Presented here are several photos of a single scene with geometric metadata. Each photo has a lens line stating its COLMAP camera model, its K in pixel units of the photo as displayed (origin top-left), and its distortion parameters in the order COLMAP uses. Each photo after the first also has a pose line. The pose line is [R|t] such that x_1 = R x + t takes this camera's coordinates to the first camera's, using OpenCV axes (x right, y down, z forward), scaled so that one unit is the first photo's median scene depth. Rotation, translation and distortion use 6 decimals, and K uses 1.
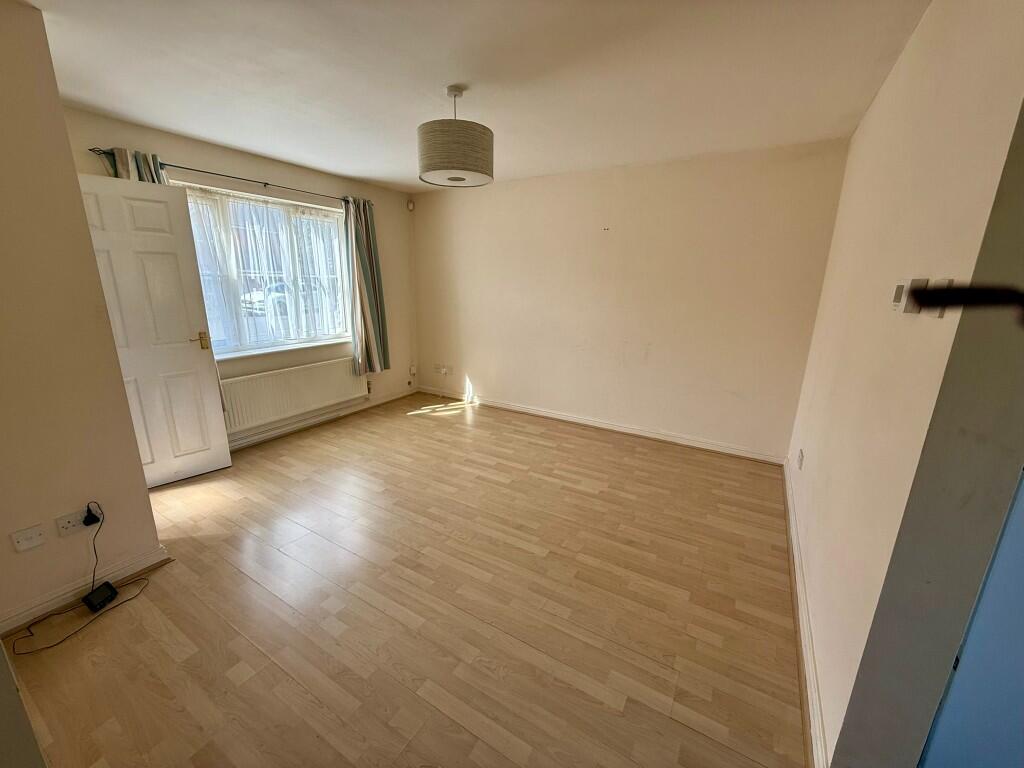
lens RADIAL K [[407.9, 0, 510.1], [0, 407.9, 384.9], [0, 0, 1]] dist [0.001550, -0.000101]
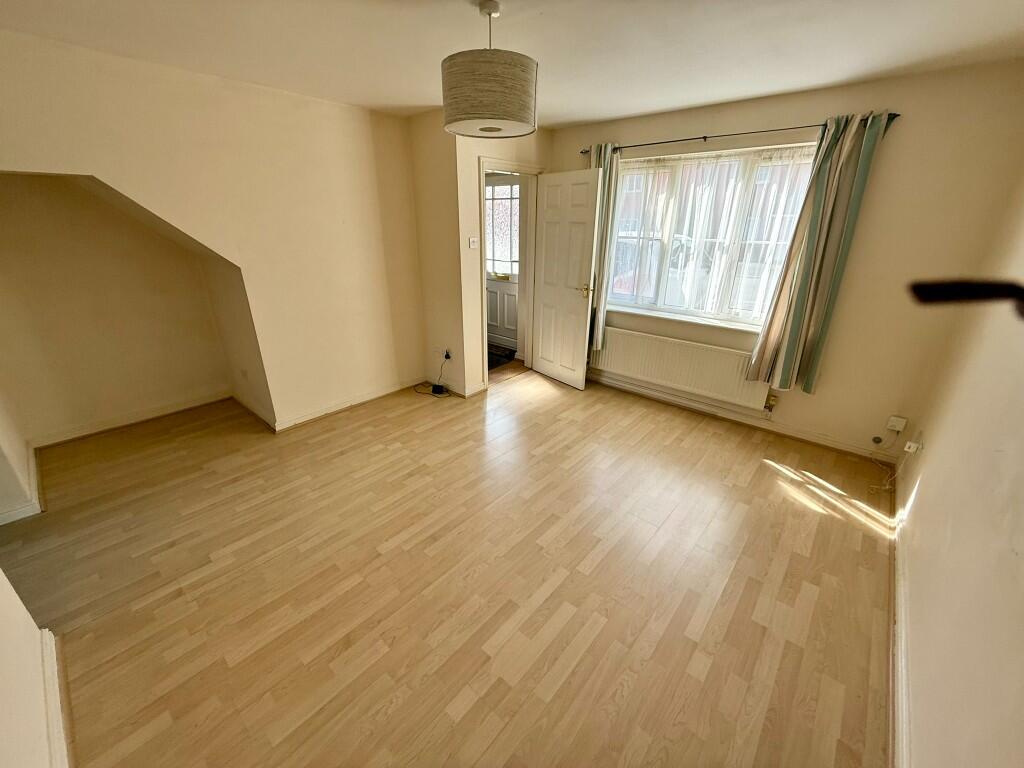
lens RADIAL K [[407.9, 0, 510.1], [0, 407.9, 384.9], [0, 0, 1]] dist [0.001550, -0.000101]
pose [[-0.174772, 0.357910, -0.917254, 0.492684], [-0.254267, 0.883587, 0.393221, -0.245031], [0.951211, 0.301952, -0.063421, 0.785911]]
